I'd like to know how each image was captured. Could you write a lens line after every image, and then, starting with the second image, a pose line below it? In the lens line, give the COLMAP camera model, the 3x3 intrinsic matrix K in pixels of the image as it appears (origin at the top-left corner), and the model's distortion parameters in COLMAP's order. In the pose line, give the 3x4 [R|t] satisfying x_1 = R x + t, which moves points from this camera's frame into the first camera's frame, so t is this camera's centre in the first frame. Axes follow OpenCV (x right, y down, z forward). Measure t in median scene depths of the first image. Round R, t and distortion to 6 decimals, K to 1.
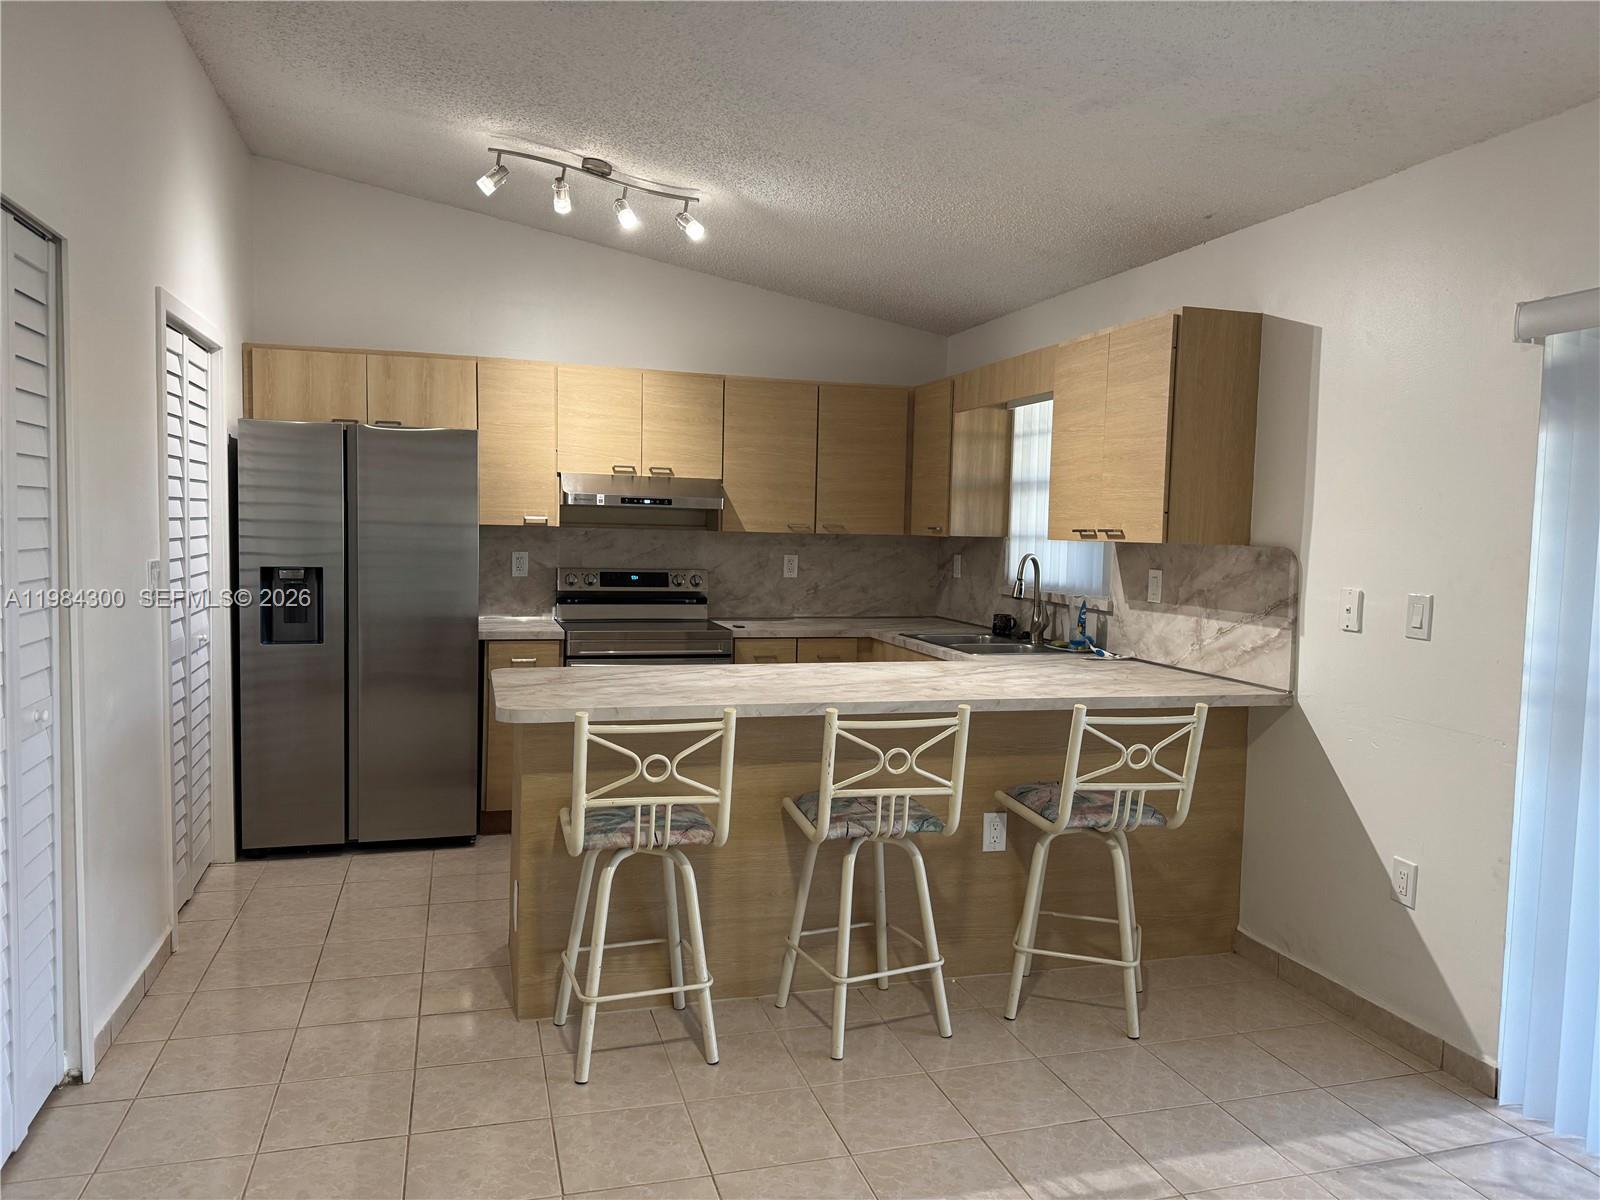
lens RADIAL K [[1128.1, 0, 790.7], [0, 1128.1, 597.9], [0, 0, 1]] dist [0.217209, -0.367561]
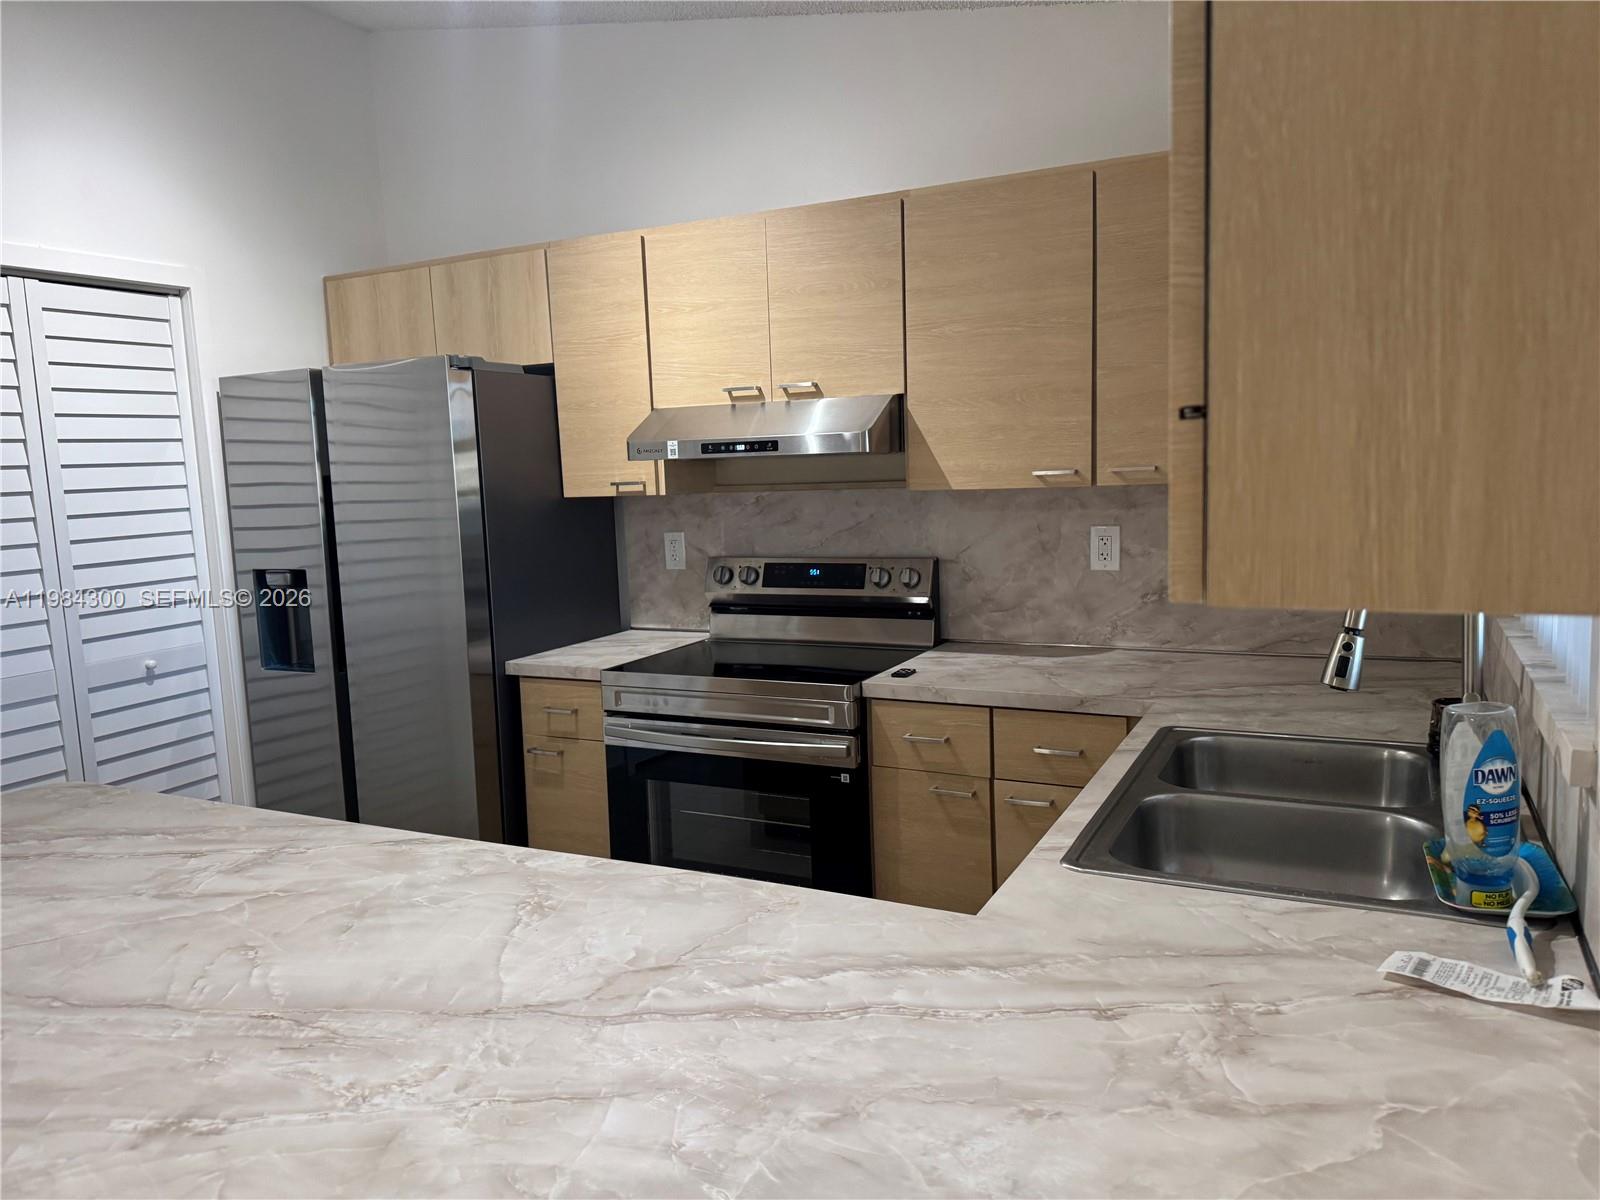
lens RADIAL K [[1128.1, 0, 790.7], [0, 1128.1, 597.9], [0, 0, 1]] dist [0.217209, -0.367561]
pose [[0.728454, 0.031967, -0.684348, 0.271180], [0.010926, 0.998242, 0.058259, -0.040403], [0.685007, -0.049916, 0.726824, 0.569725]]
